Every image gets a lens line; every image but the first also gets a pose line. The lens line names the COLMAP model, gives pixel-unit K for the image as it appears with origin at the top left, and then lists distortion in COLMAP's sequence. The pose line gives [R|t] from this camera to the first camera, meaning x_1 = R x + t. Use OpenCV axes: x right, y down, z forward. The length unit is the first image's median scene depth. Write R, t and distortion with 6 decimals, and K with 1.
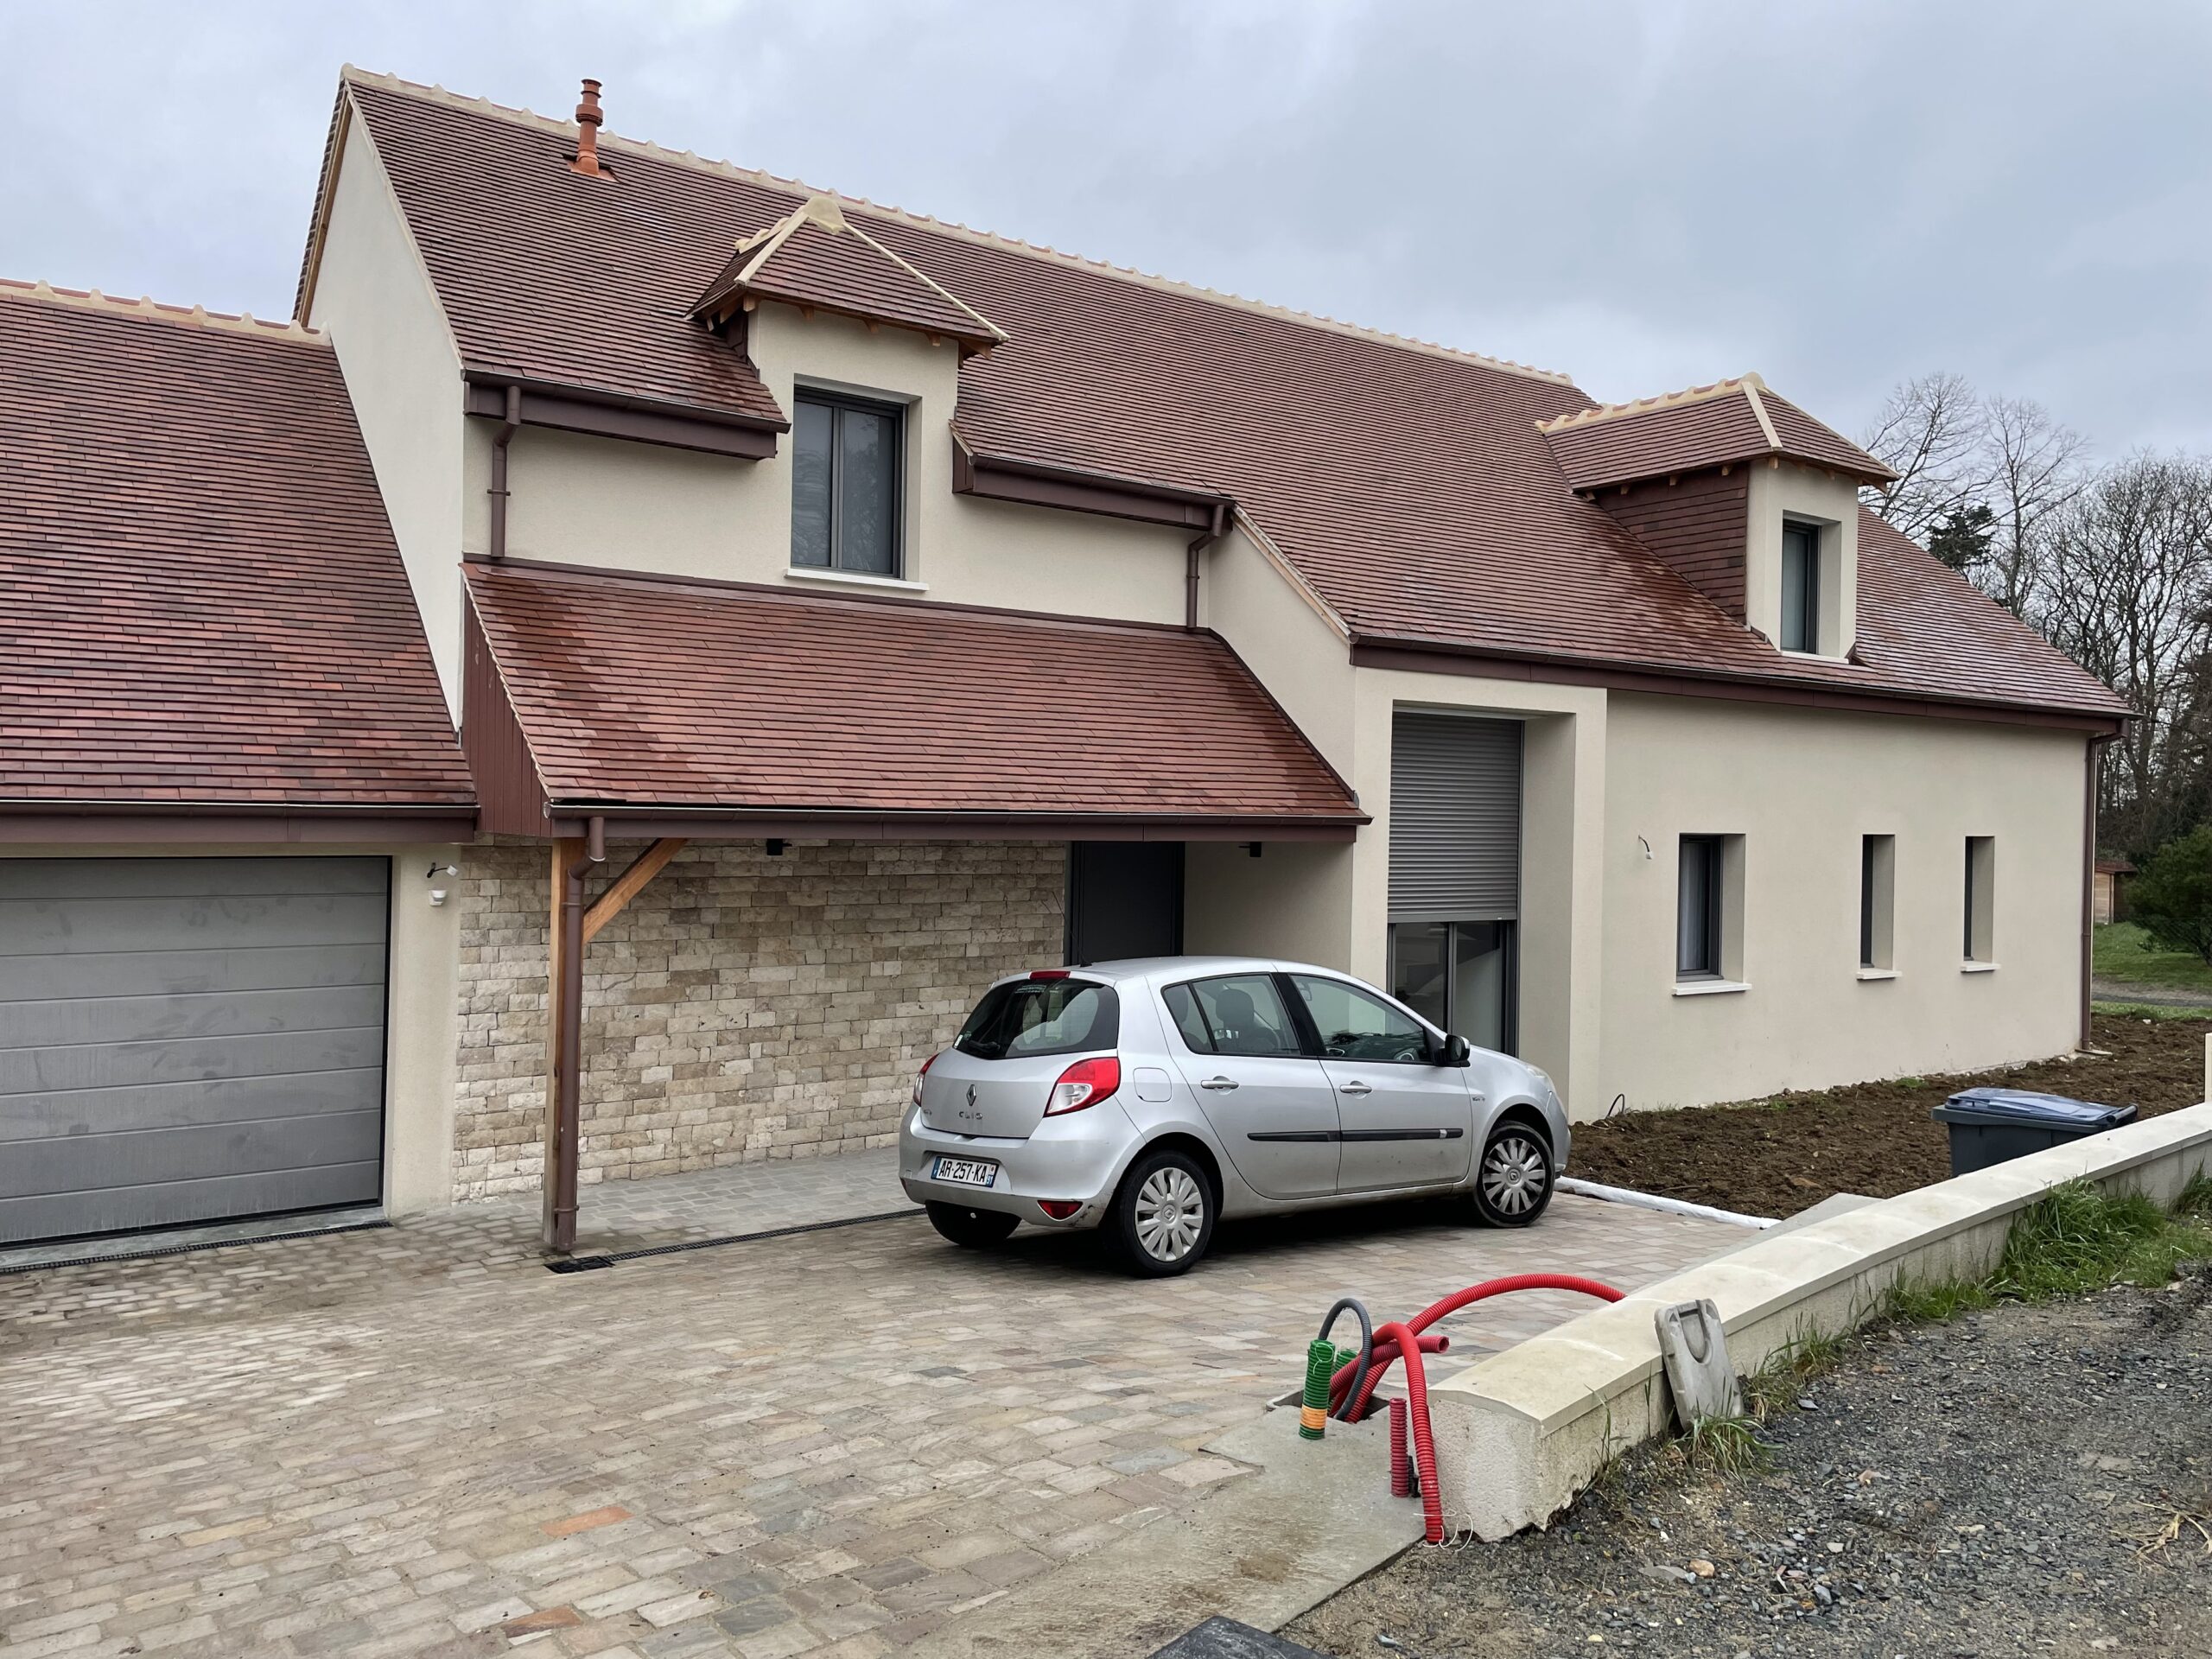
lens RADIAL K [[1678.7, 0, 1088.8], [0, 1678.7, 816.5], [0, 0, 1]] dist [0.075871, -0.076975]
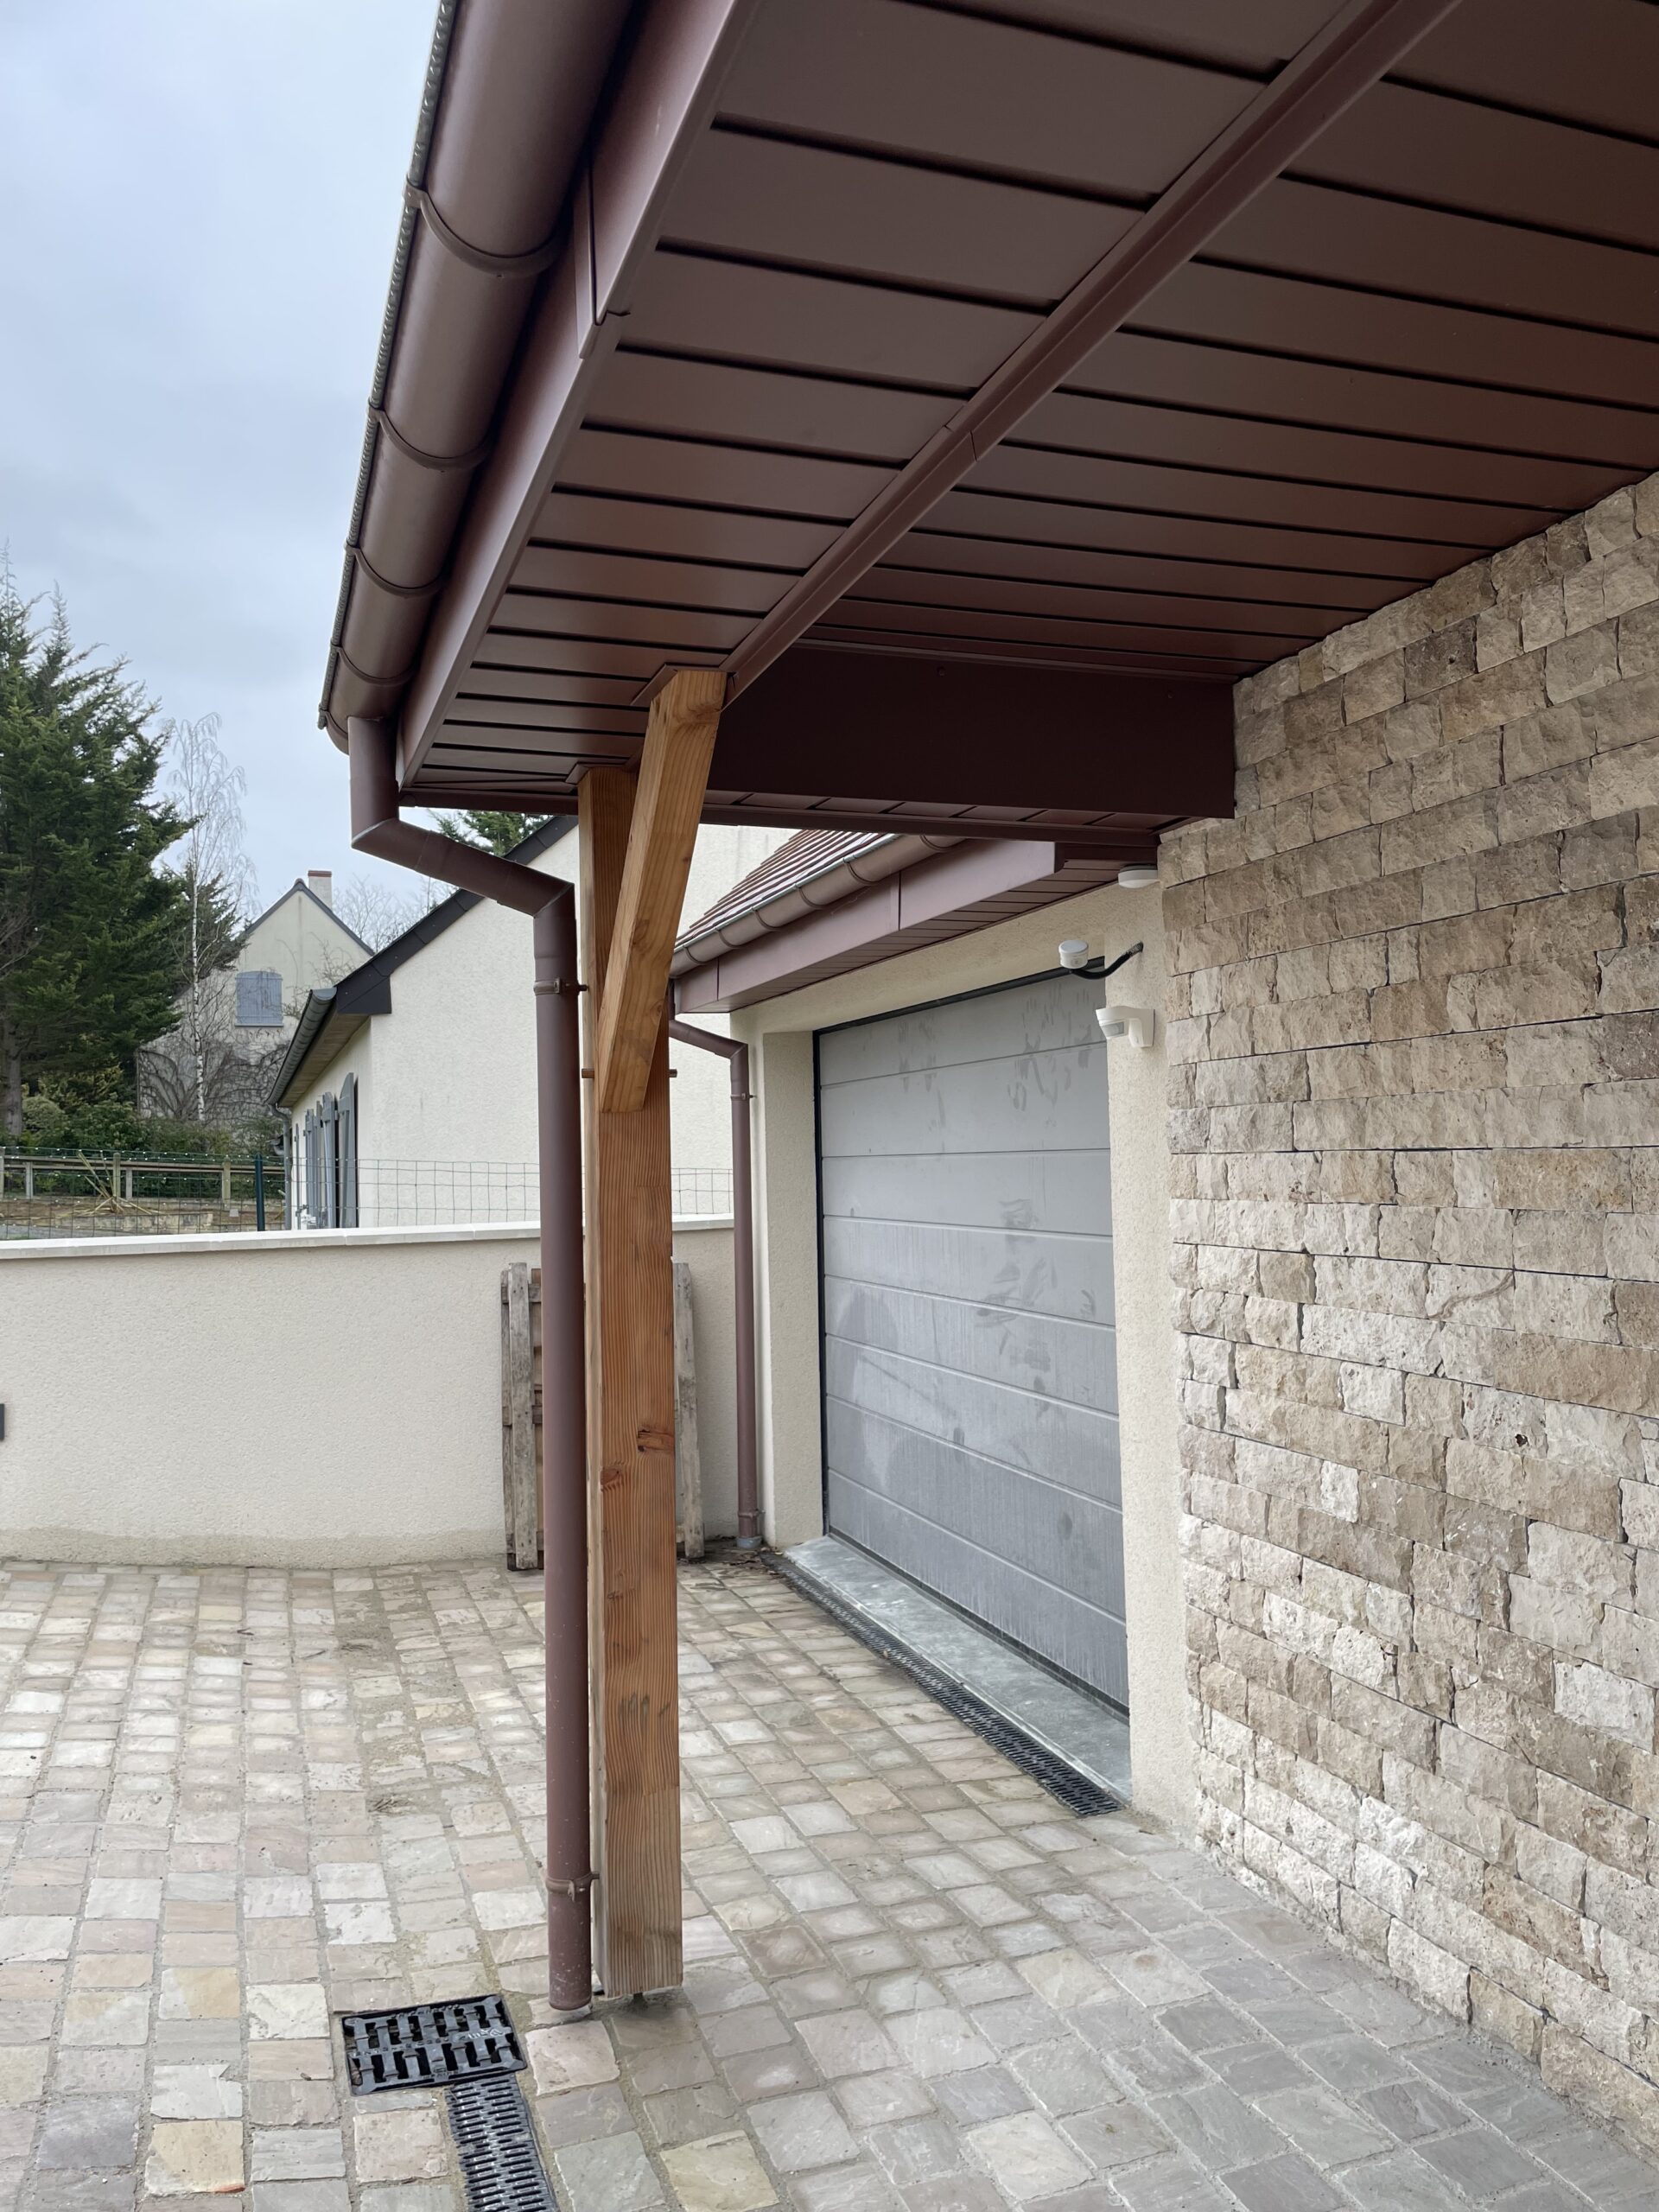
lens RADIAL K [[1678.7, 0, 876.2], [0, 1678.7, 1098.3], [0, 0, 1]] dist [0.075871, -0.076975]
pose [[-0.255394, -0.044696, -0.965803, 0.011900], [0.011697, 0.998715, -0.049313, 0.074902], [0.966766, -0.023891, -0.254543, 0.935592]]
